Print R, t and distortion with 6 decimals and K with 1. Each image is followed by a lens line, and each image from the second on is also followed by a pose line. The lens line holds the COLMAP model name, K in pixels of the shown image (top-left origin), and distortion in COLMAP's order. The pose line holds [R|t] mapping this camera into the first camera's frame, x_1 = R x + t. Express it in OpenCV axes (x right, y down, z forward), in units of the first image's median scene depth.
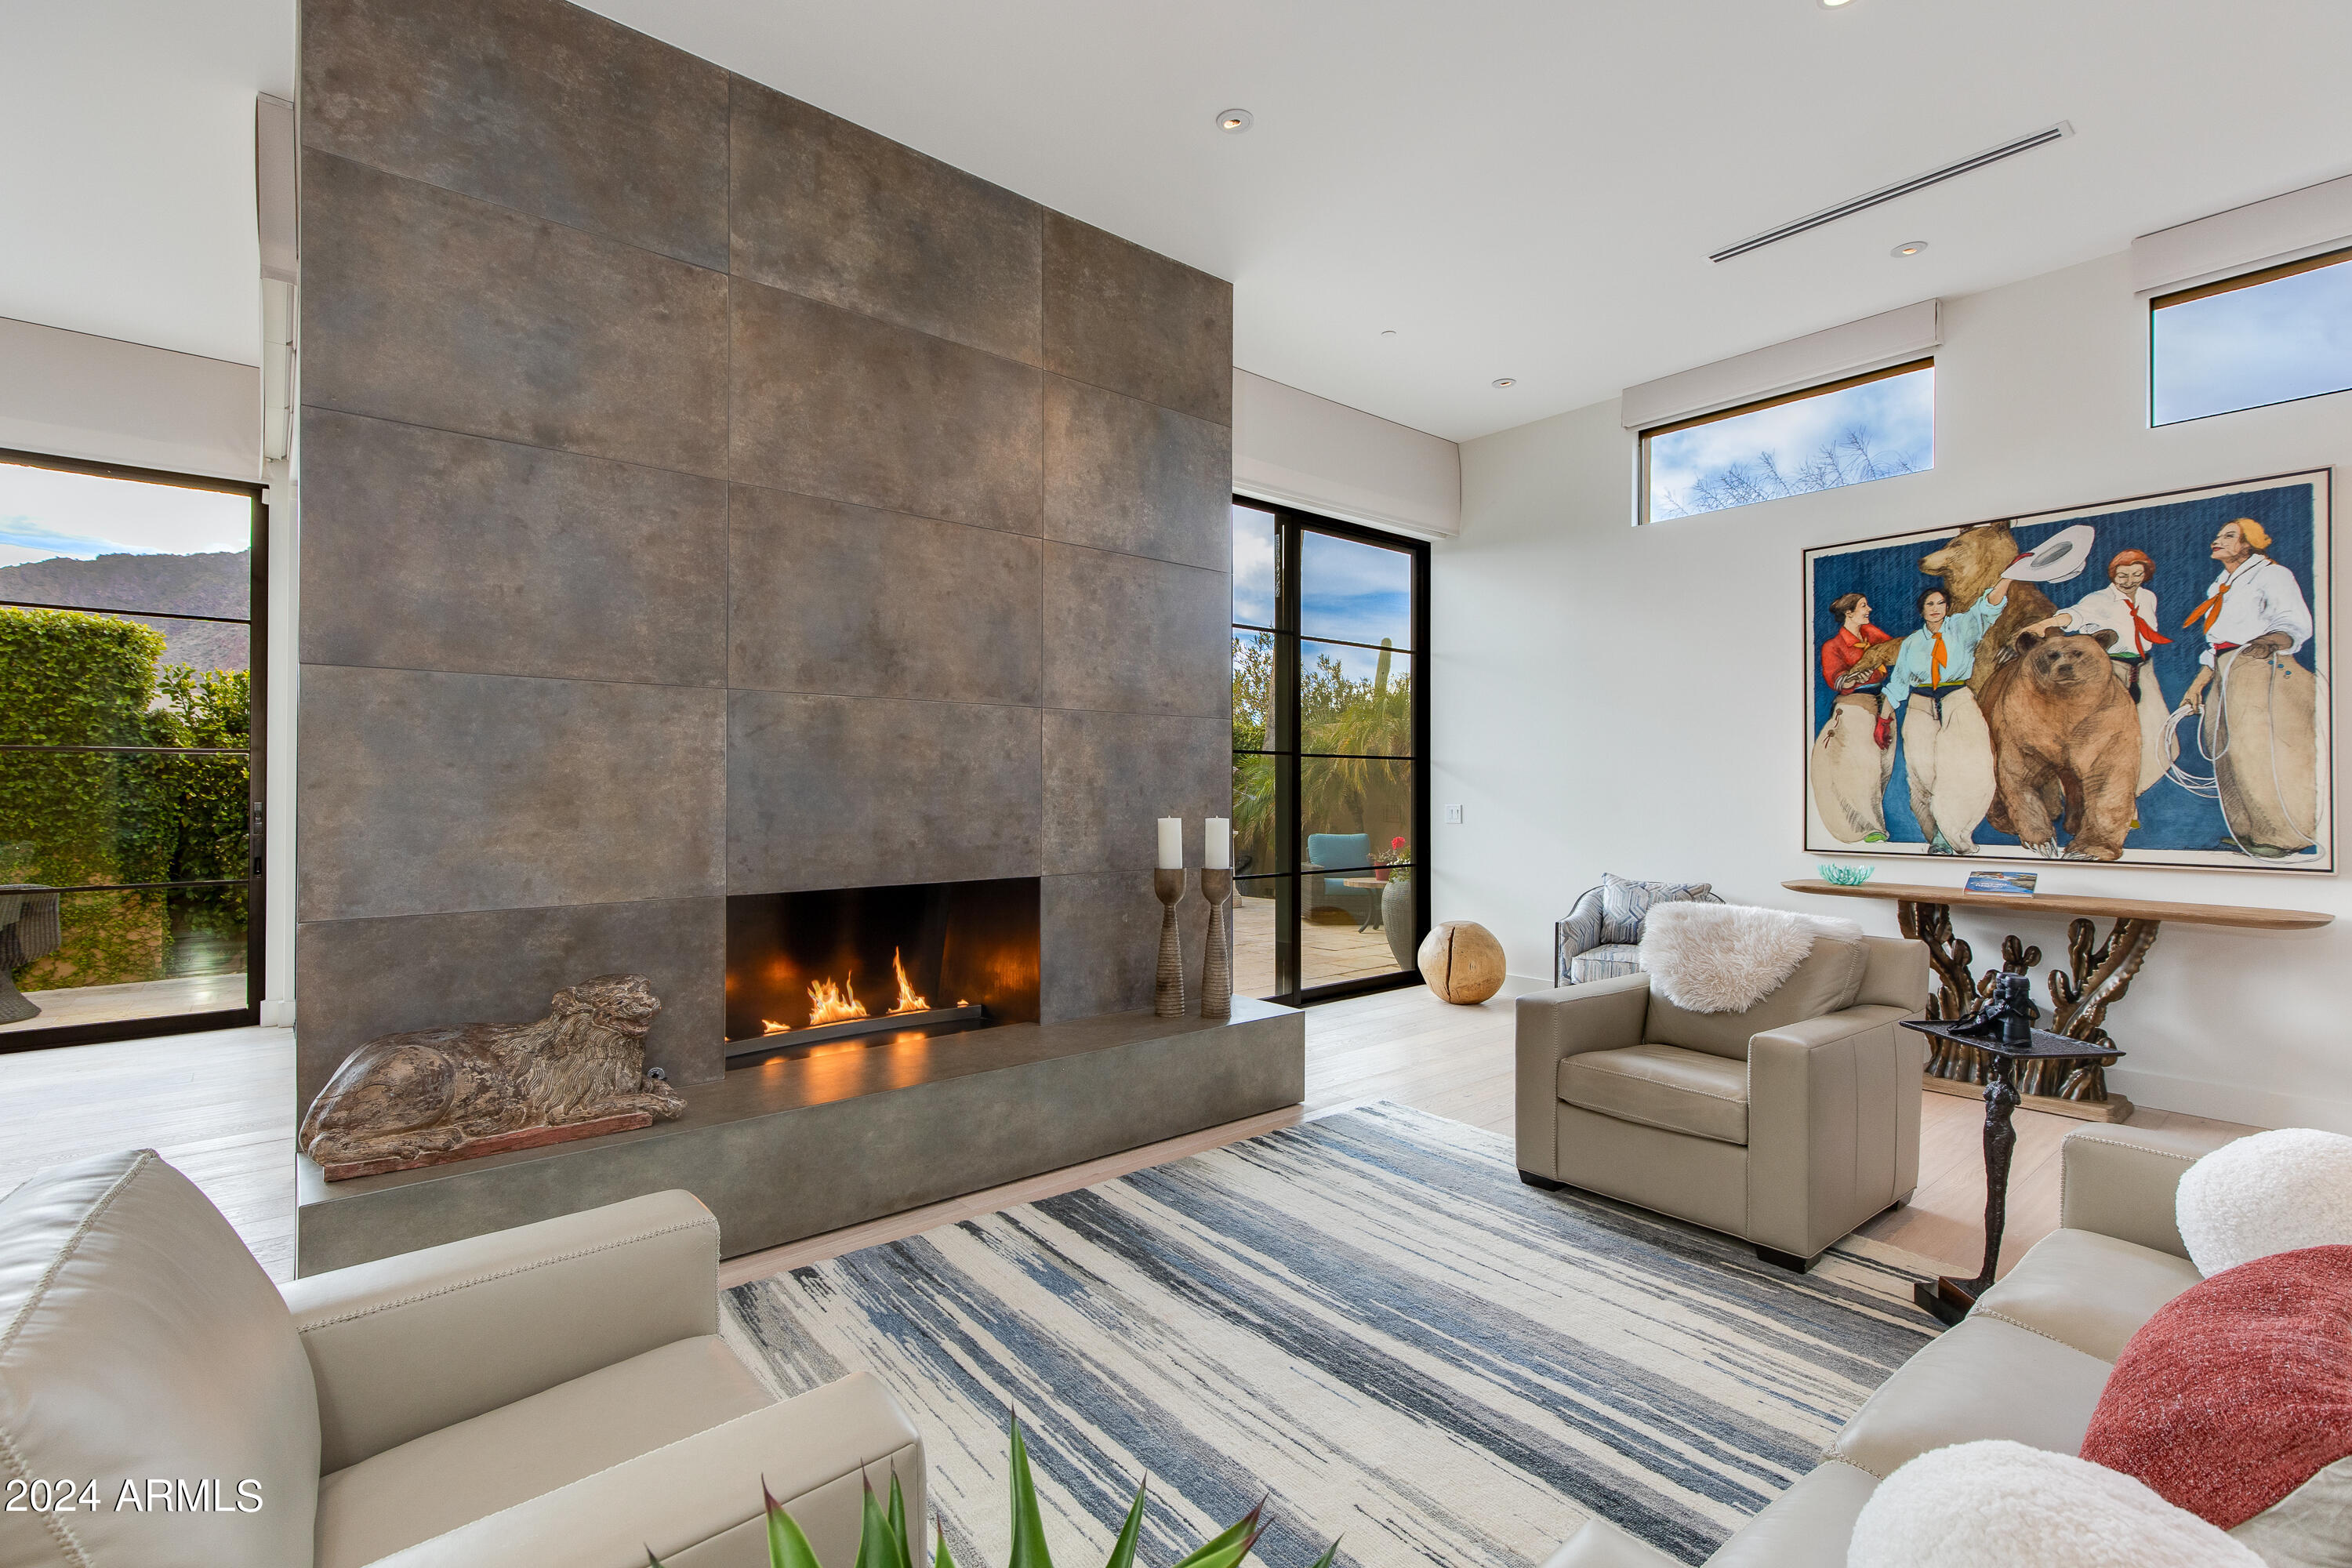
lens RADIAL K [[1068.8, 0, 1178.6], [0, 1068.8, 786.4], [0, 0, 1]] dist [-0.000945, -0.000171]
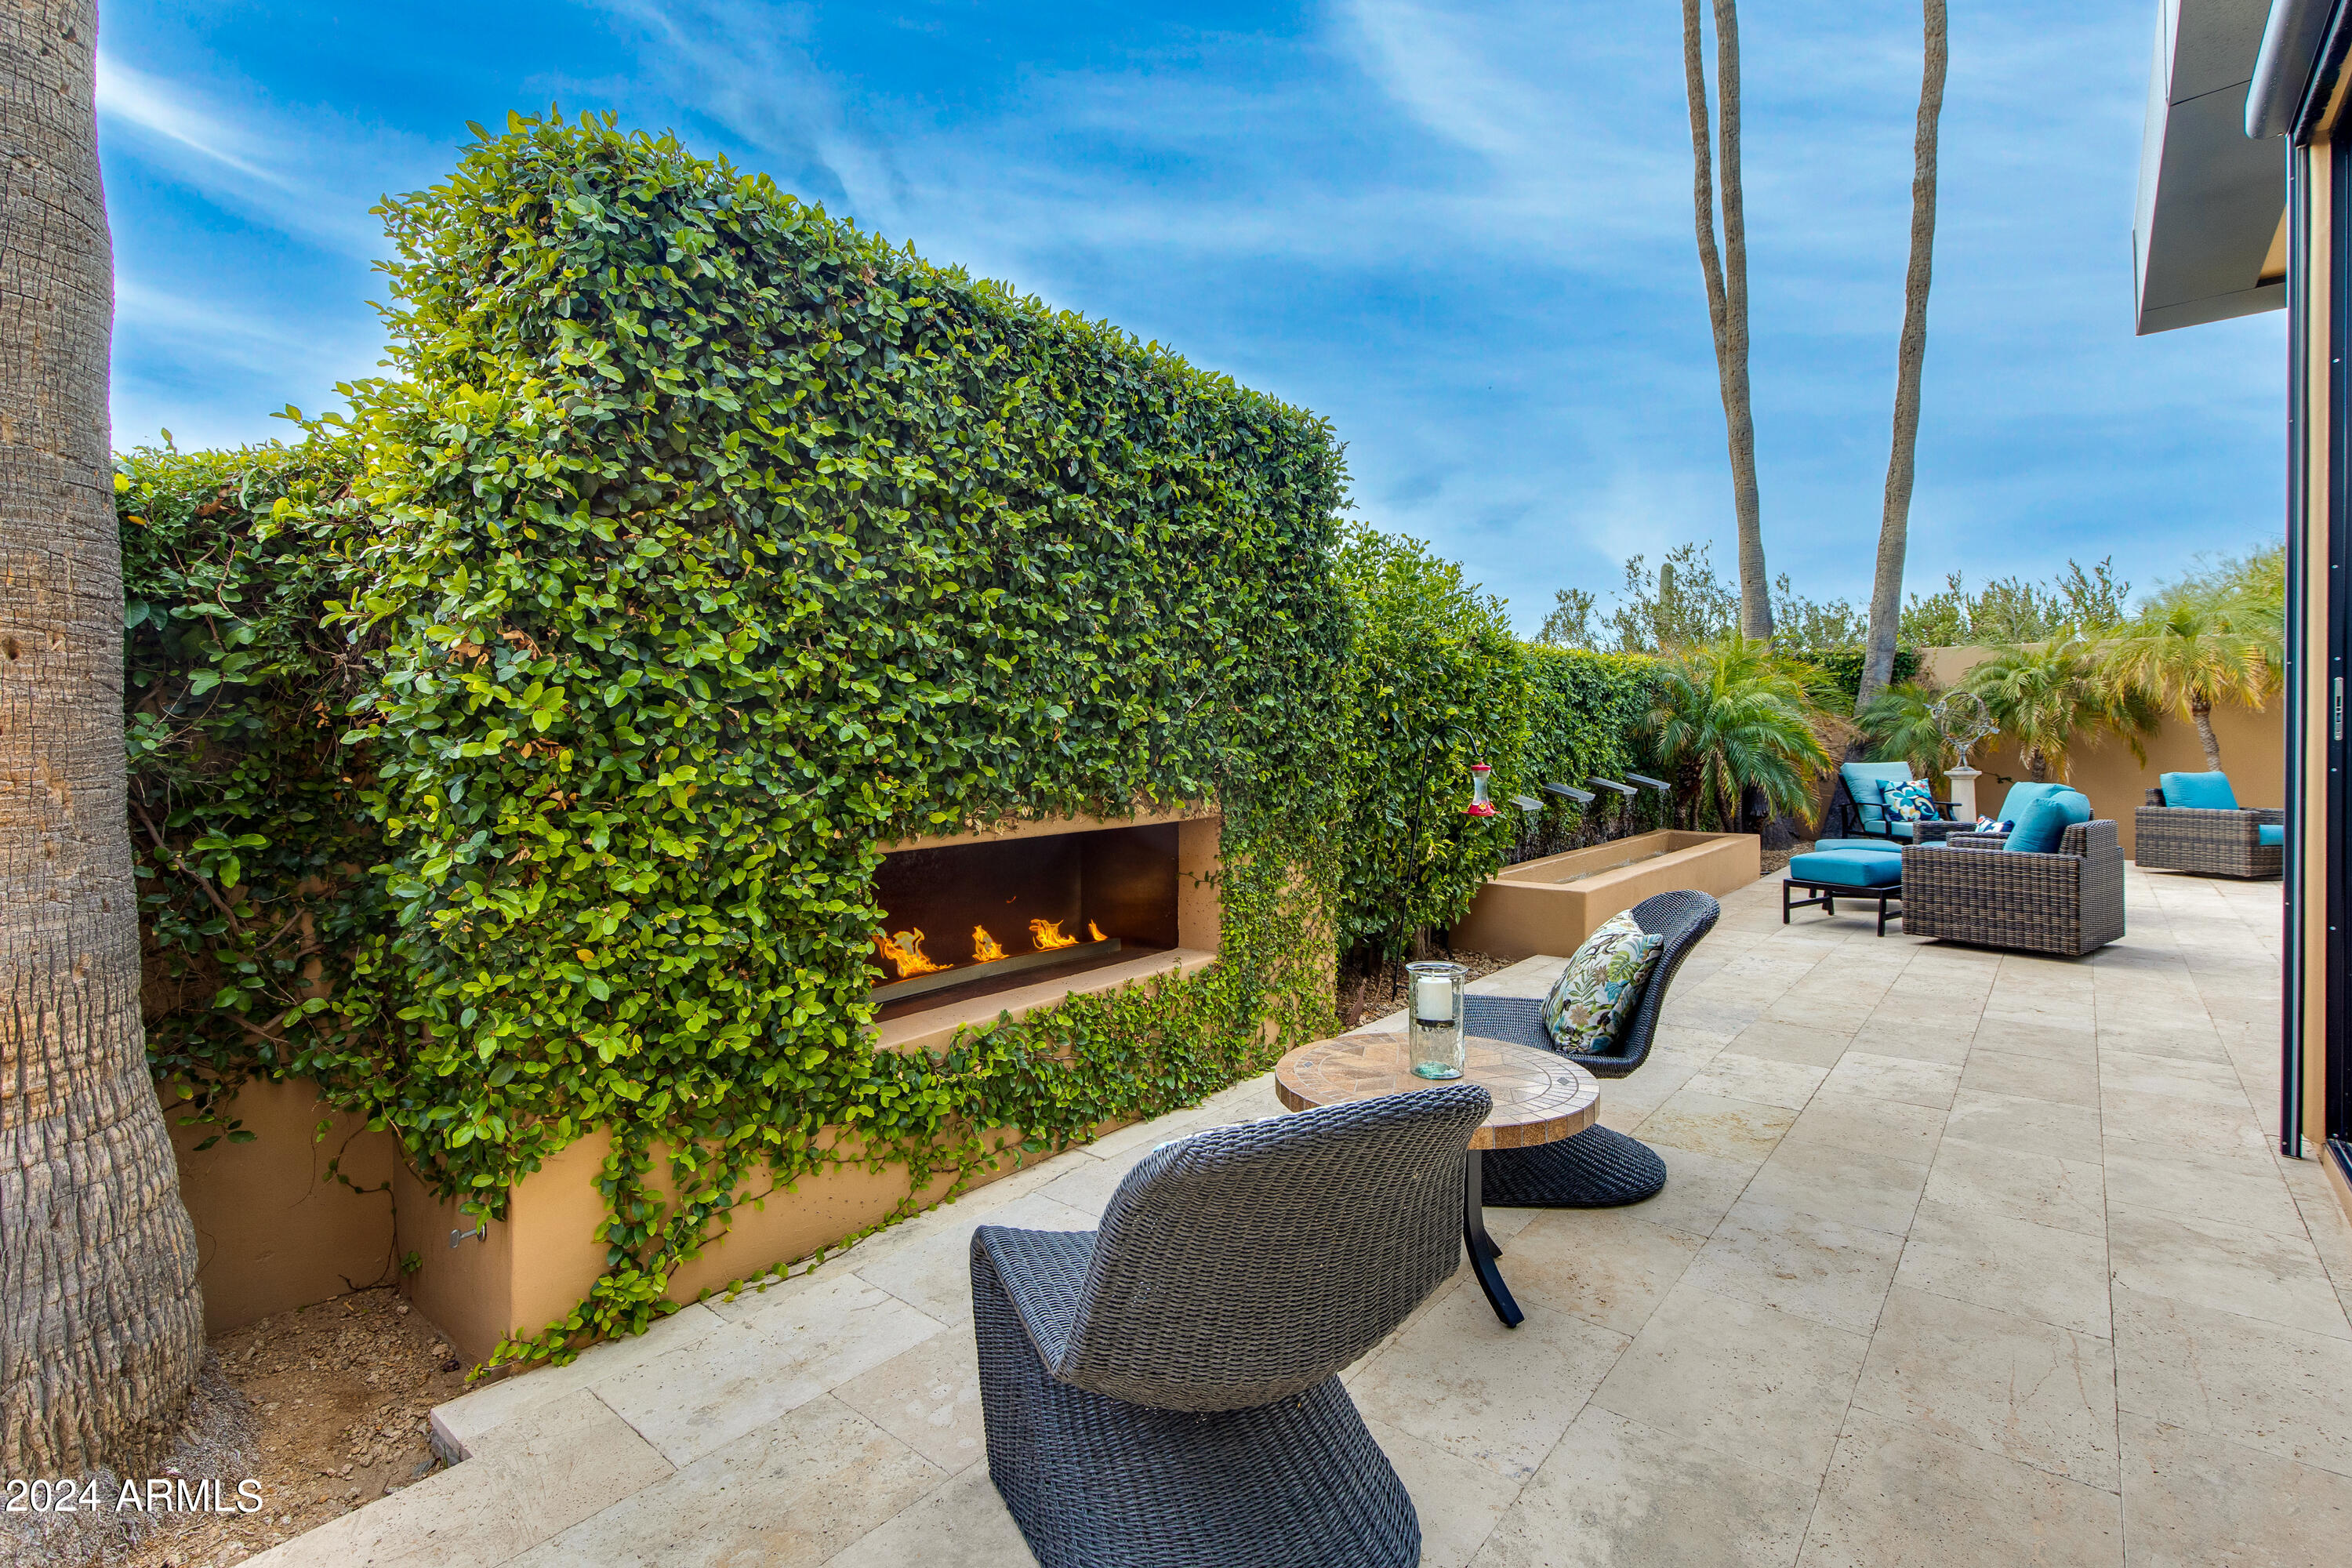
lens RADIAL K [[1064.8, 0, 1175.3], [0, 1064.8, 748.0], [0, 0, 1]] dist [-0.008737, 0.000492]
pose [[0.983915, -0.005595, 0.178550, -2.112851], [0.002309, 0.999824, 0.018609, 0.019698], [-0.178623, -0.017897, 0.983755, 0.809990]]
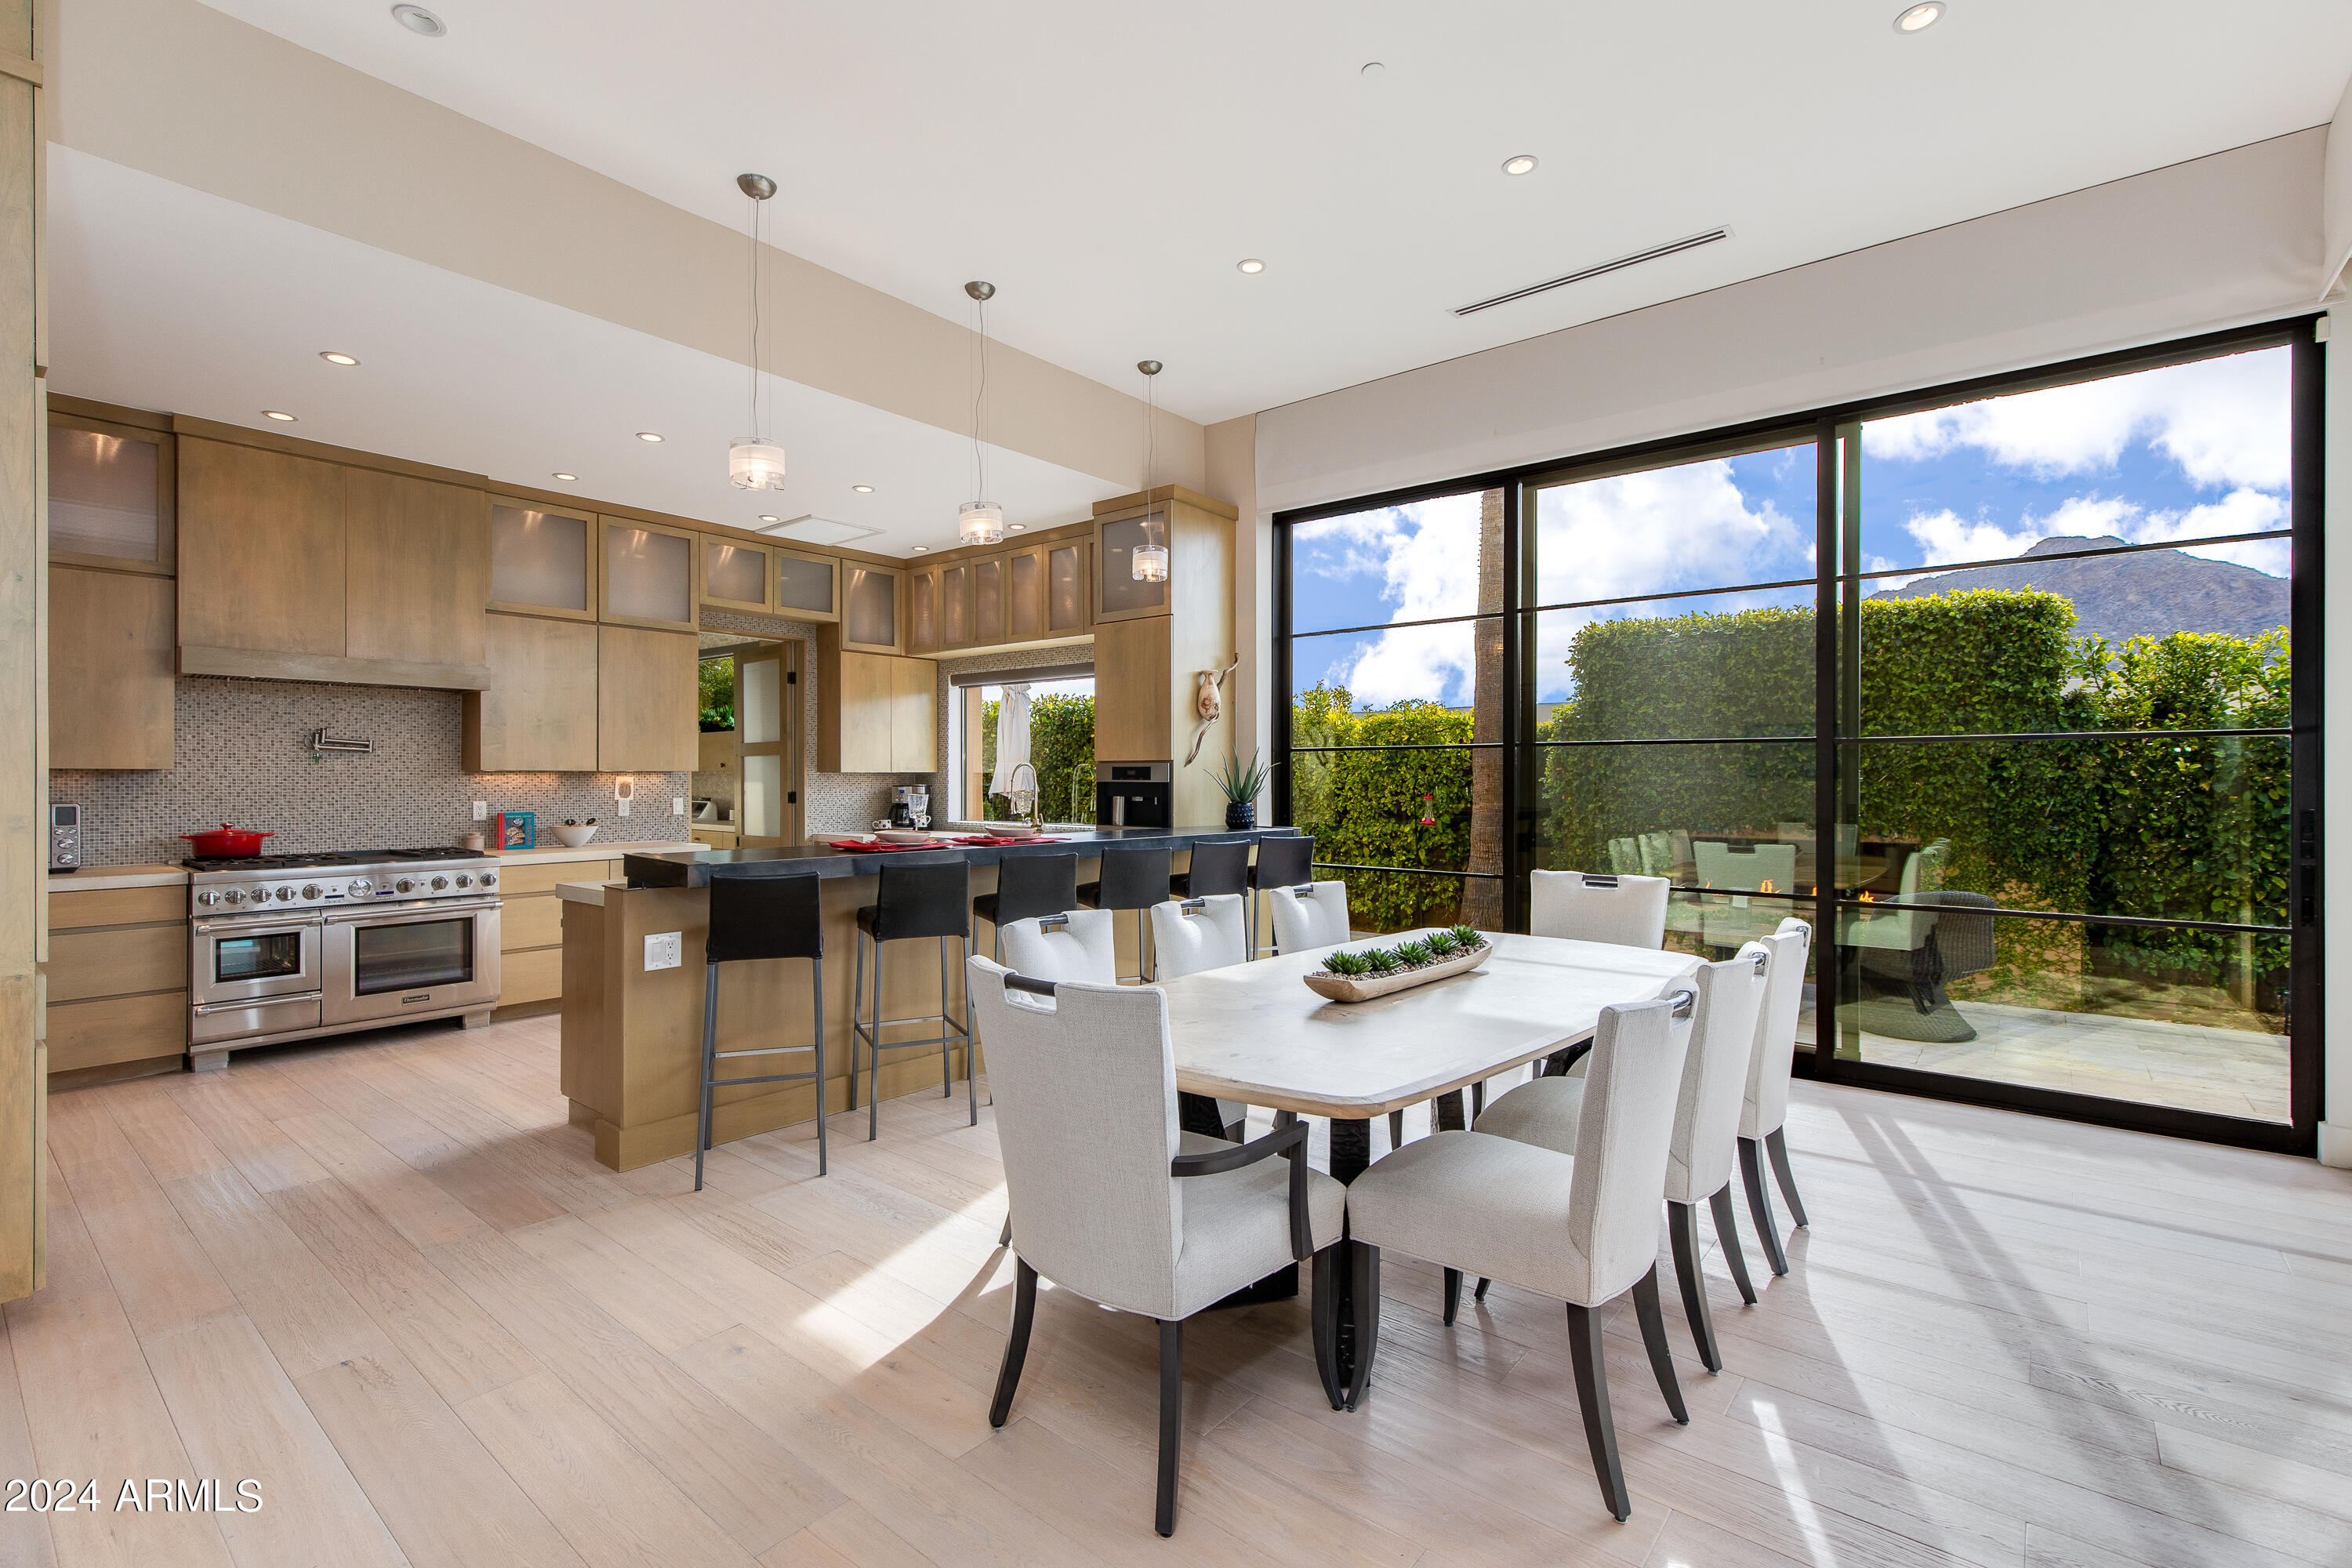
lens RADIAL K [[1068.8, 0, 1206.8], [0, 1068.8, 779.1], [0, 0, 1]] dist [-0.000945, -0.000171]
pose [[0.183456, 0.000482, -0.983028, -0.470432], [0.002063, 0.999997, 0.000875, -0.007612], [0.983026, -0.002189, 0.183455, 0.320039]]
